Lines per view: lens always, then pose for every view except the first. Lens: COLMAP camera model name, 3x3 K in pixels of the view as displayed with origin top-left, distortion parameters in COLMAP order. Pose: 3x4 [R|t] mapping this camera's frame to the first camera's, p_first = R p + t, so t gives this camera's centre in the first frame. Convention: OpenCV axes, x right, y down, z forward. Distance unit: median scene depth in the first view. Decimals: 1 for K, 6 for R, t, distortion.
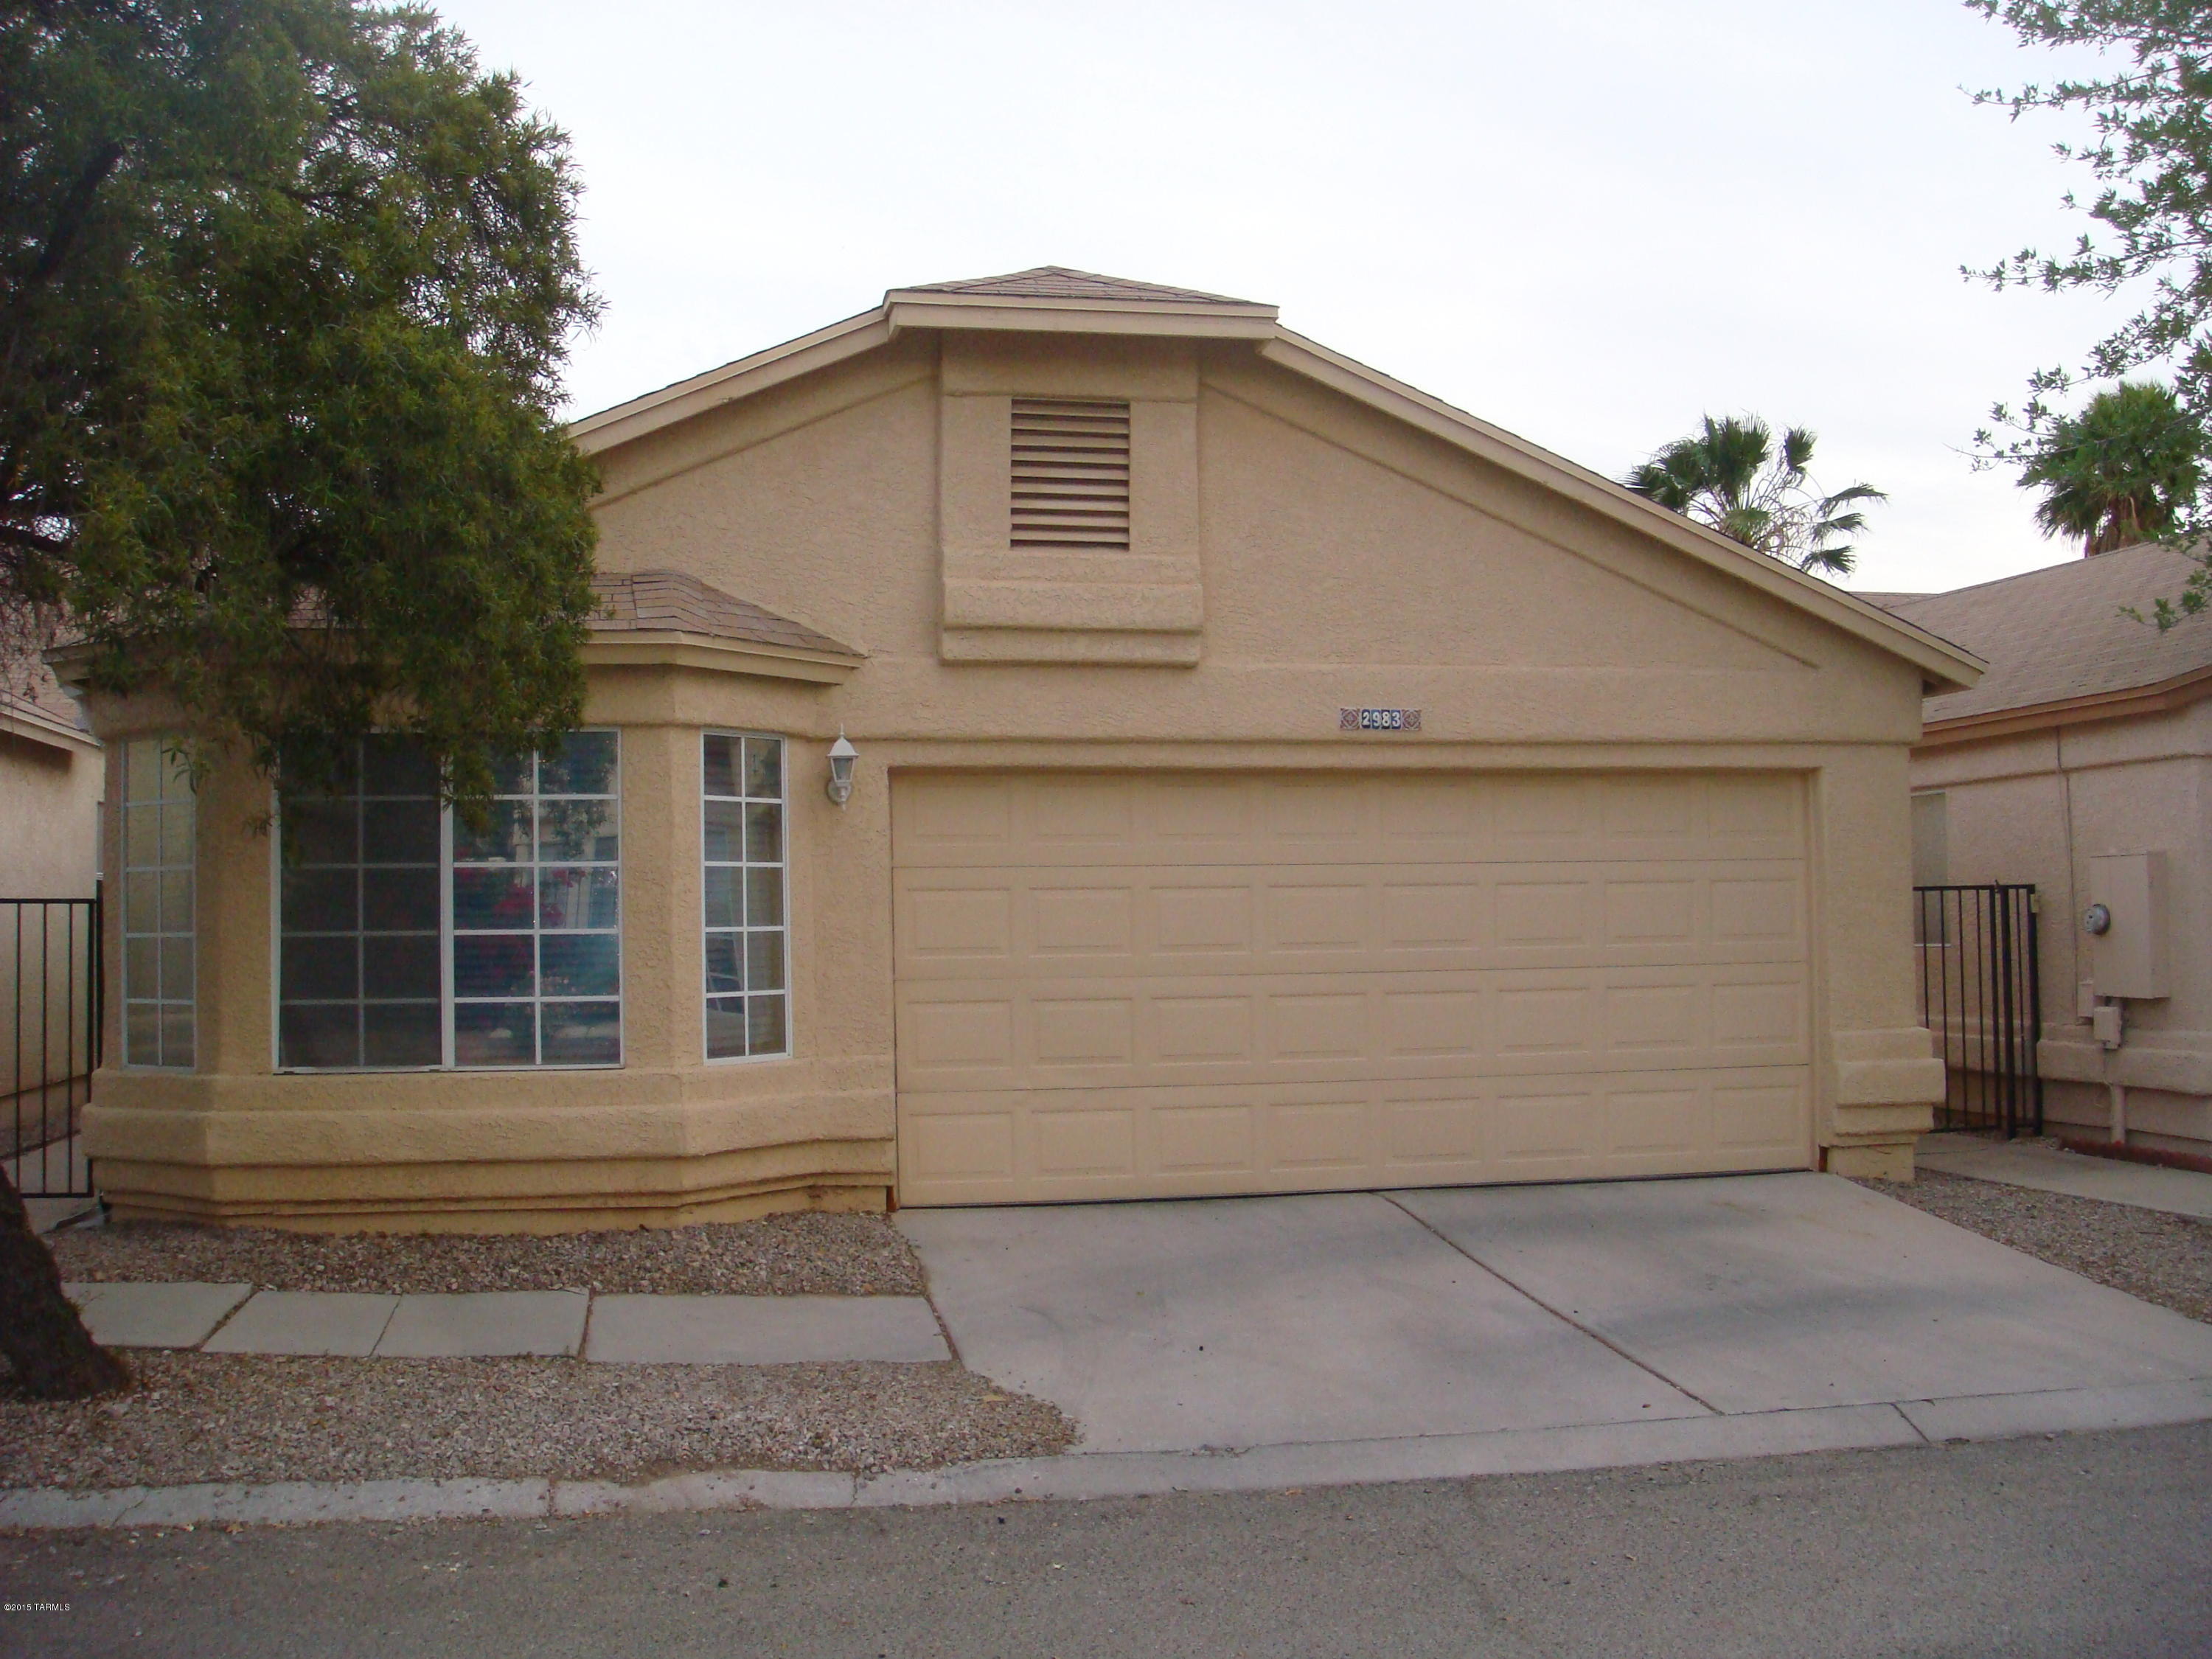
lens RADIAL K [[2375.9, 0, 1106.0], [0, 2375.9, 829.5], [0, 0, 1]] dist [-0.172330, 0.173397]
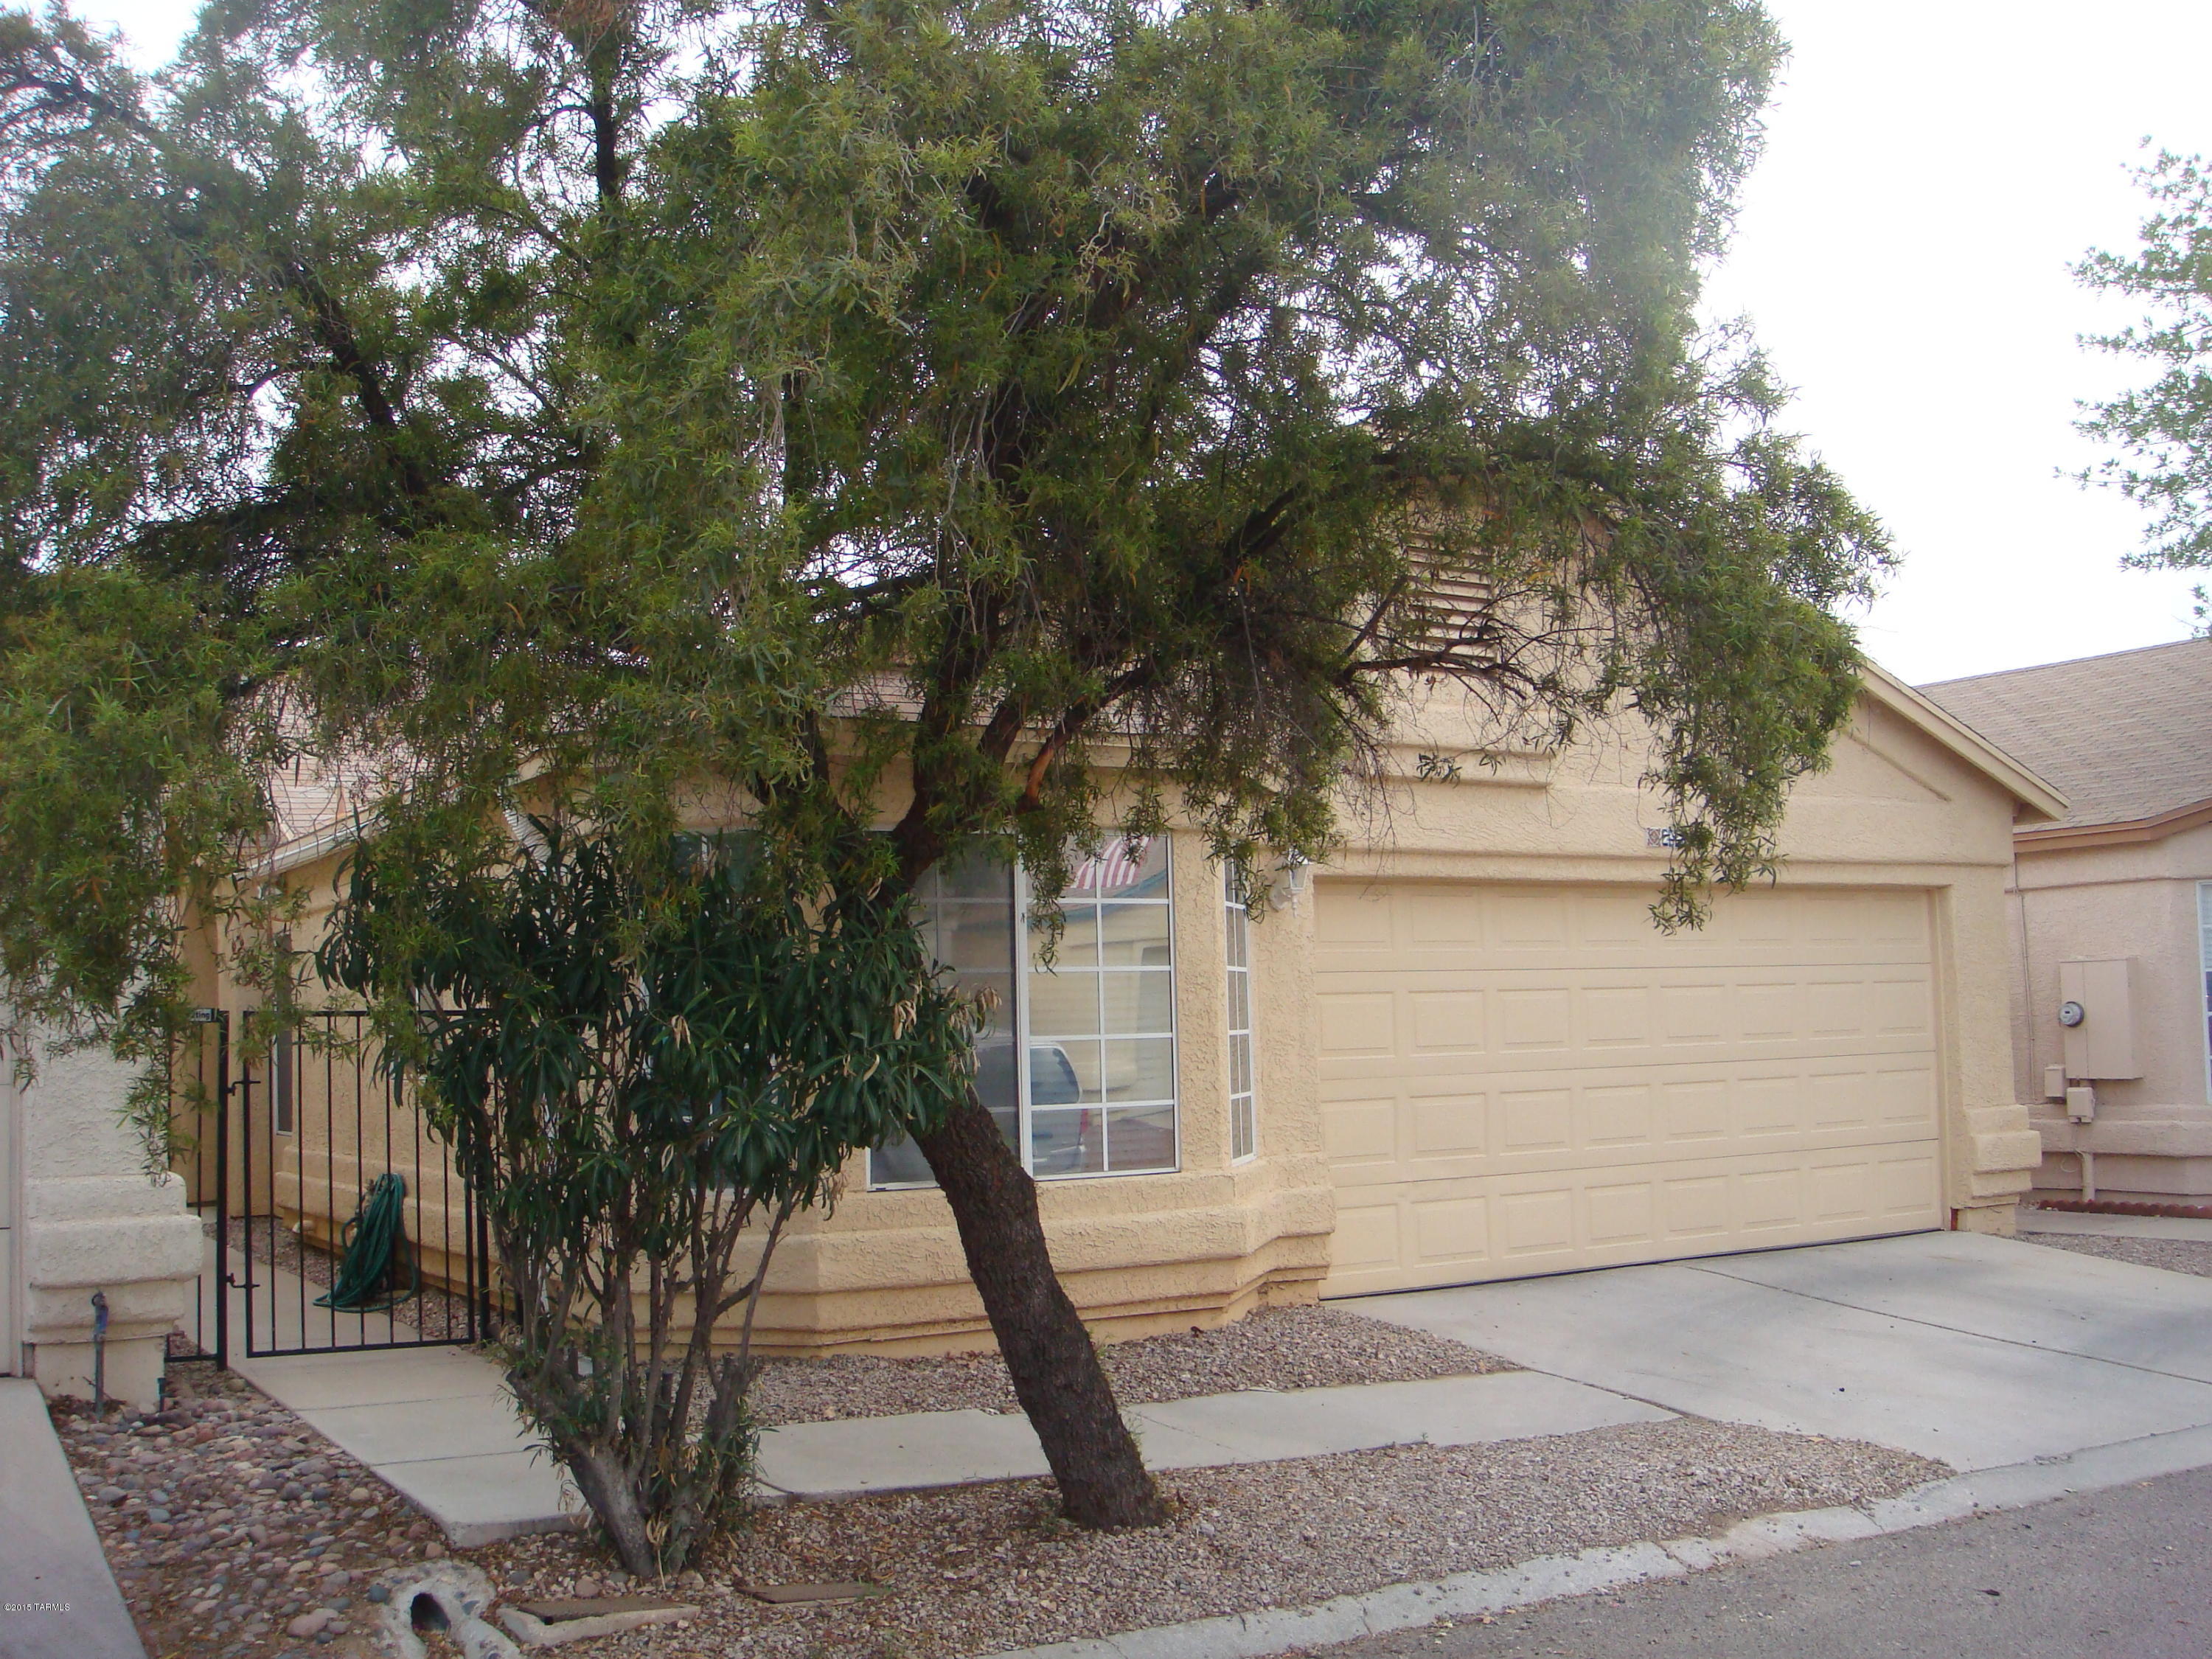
lens RADIAL K [[2390.8, 0, 1107.3], [0, 2390.8, 891.9], [0, 0, 1]] dist [-0.109897, -0.002681]
pose [[0.931596, 0.009652, 0.363368, -0.536326], [-0.000550, 0.999684, -0.025143, 0.006981], [-0.363496, 0.023223, 0.931306, 0.054179]]
